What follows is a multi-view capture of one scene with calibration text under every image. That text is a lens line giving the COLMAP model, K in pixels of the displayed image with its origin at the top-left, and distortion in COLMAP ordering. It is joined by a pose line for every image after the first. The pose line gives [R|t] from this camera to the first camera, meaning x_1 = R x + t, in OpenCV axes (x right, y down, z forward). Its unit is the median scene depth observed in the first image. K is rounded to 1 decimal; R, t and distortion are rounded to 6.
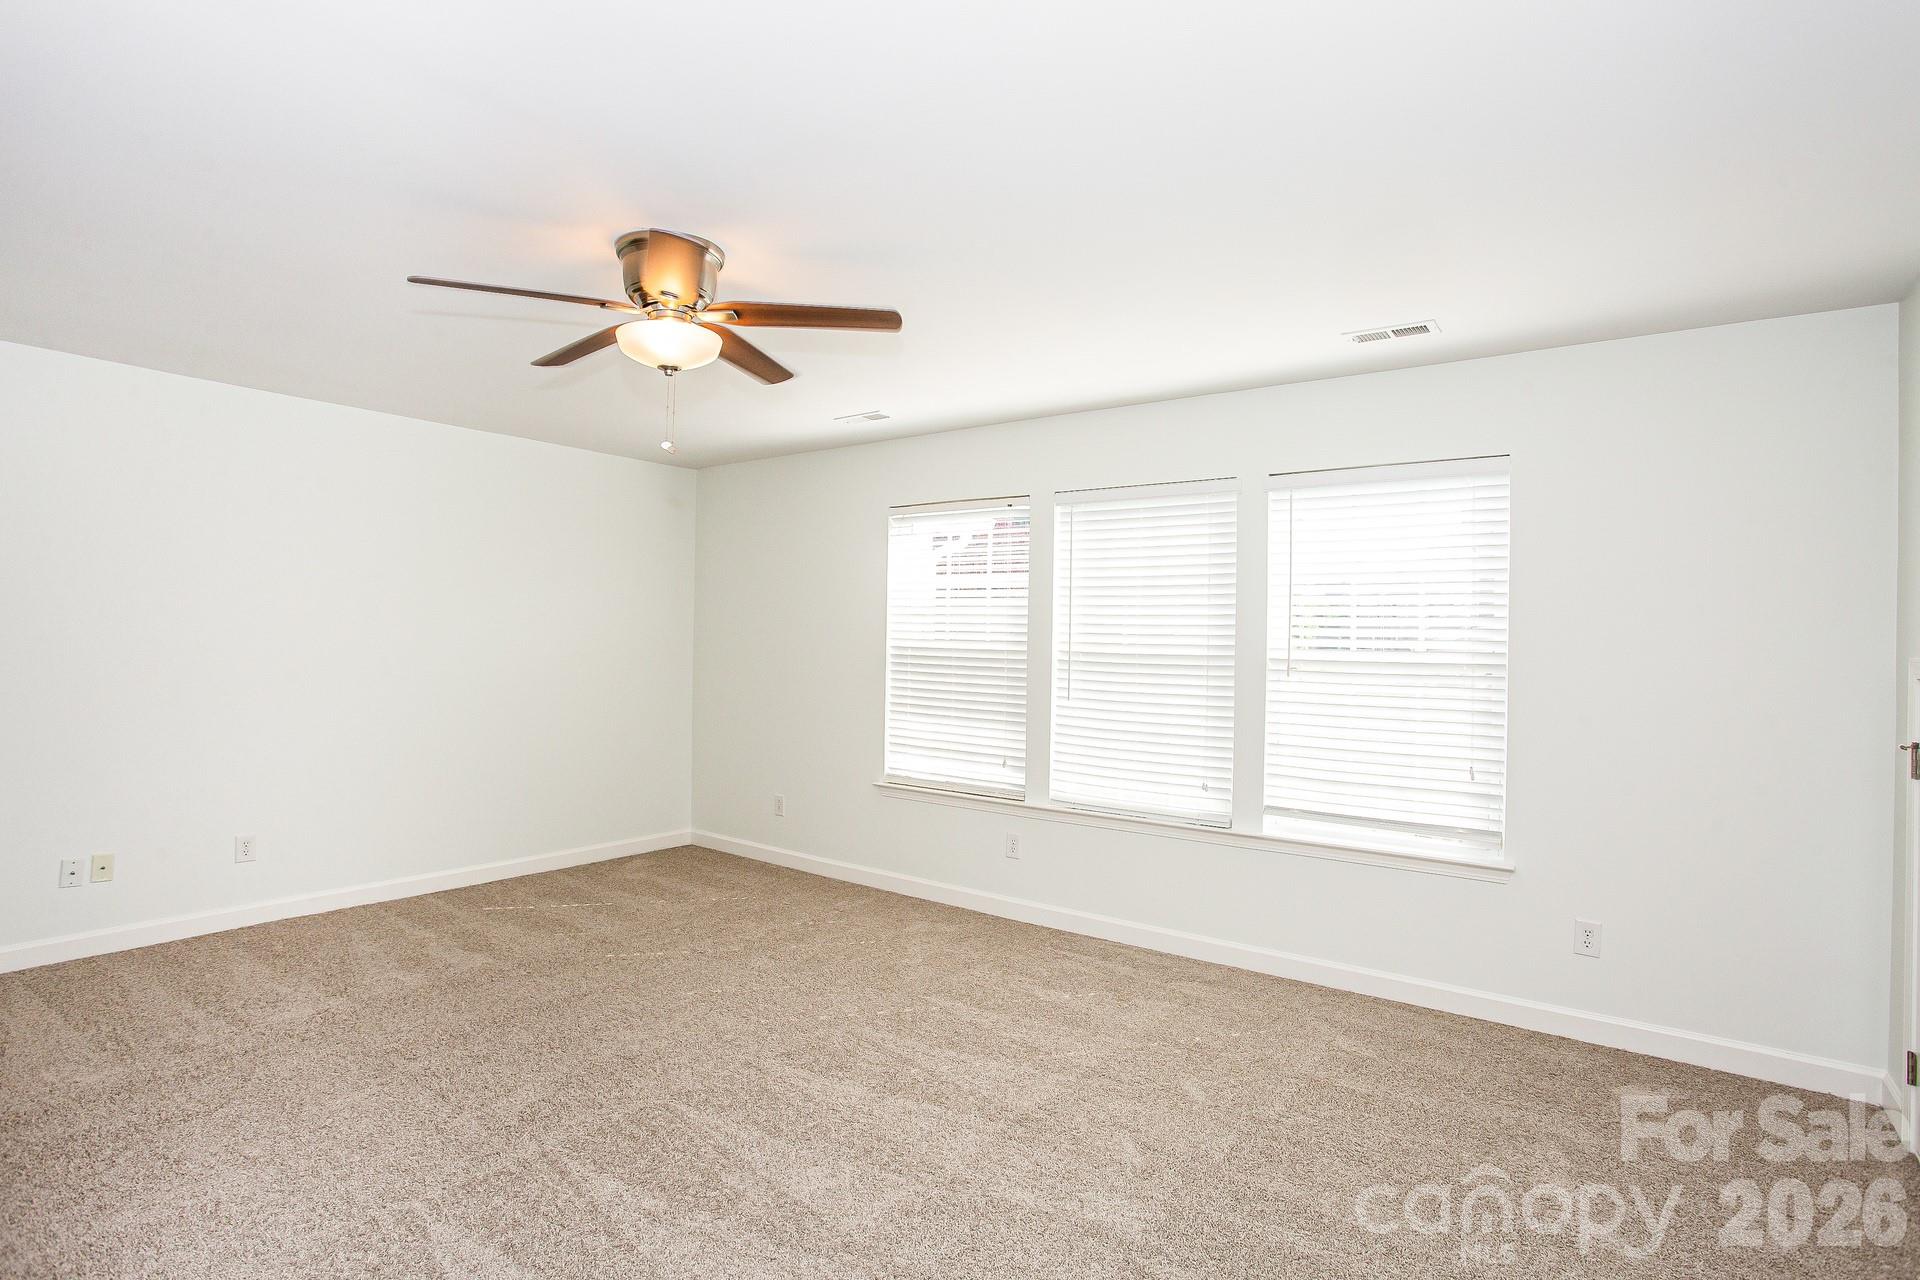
lens RADIAL K [[952.4, 0, 958.0], [0, 952.4, 630.7], [0, 0, 1]] dist [-0.032149, 0.003473]
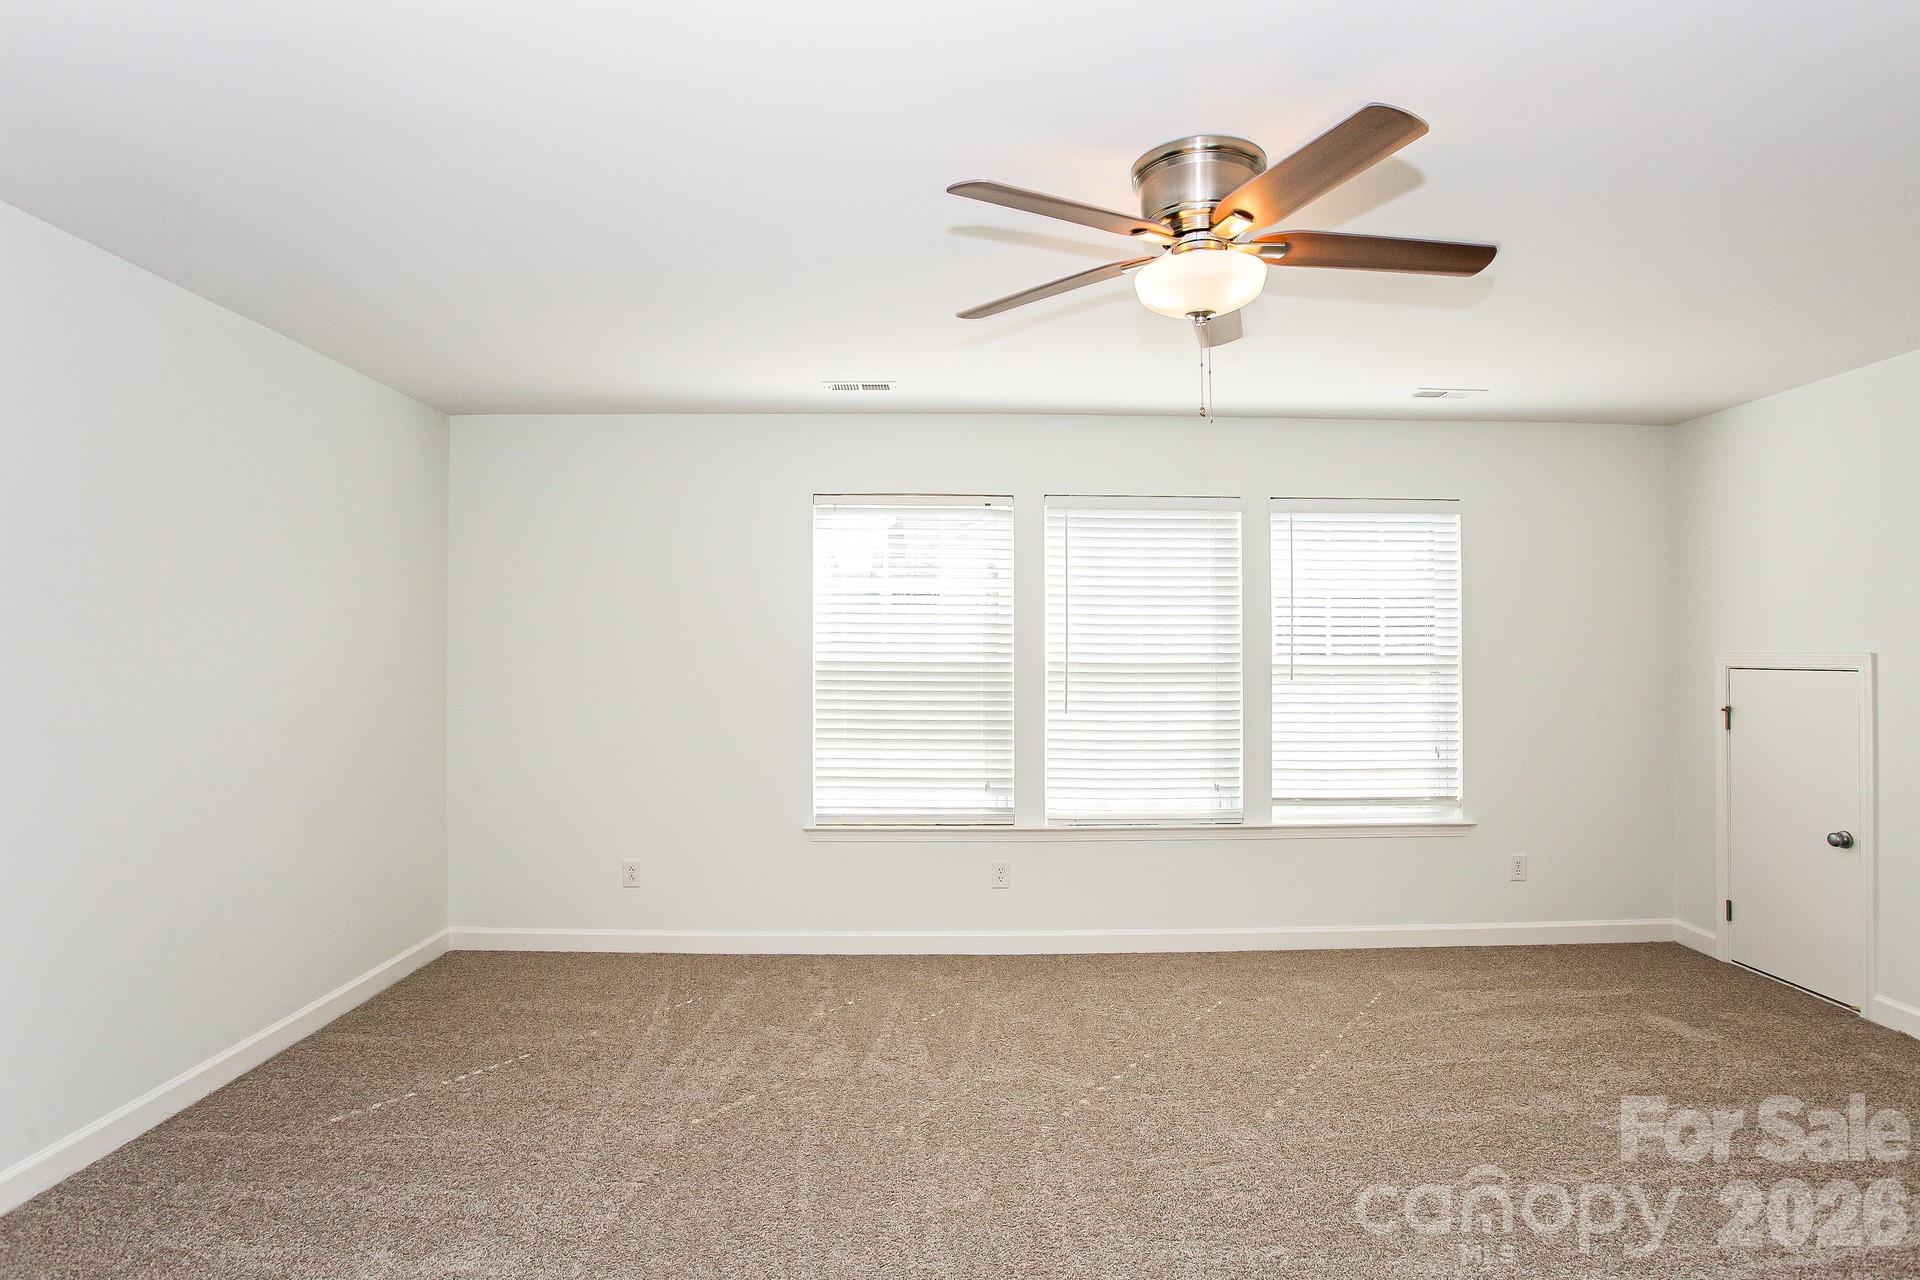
lens RADIAL K [[952.4, 0, 956.6], [0, 952.4, 627.9], [0, 0, 1]] dist [-0.032149, 0.003473]
pose [[0.794182, -0.013950, 0.607520, -0.553652], [0.007567, 0.999886, 0.013067, -0.026510], [-0.607633, -0.005781, 0.794197, 0.305085]]
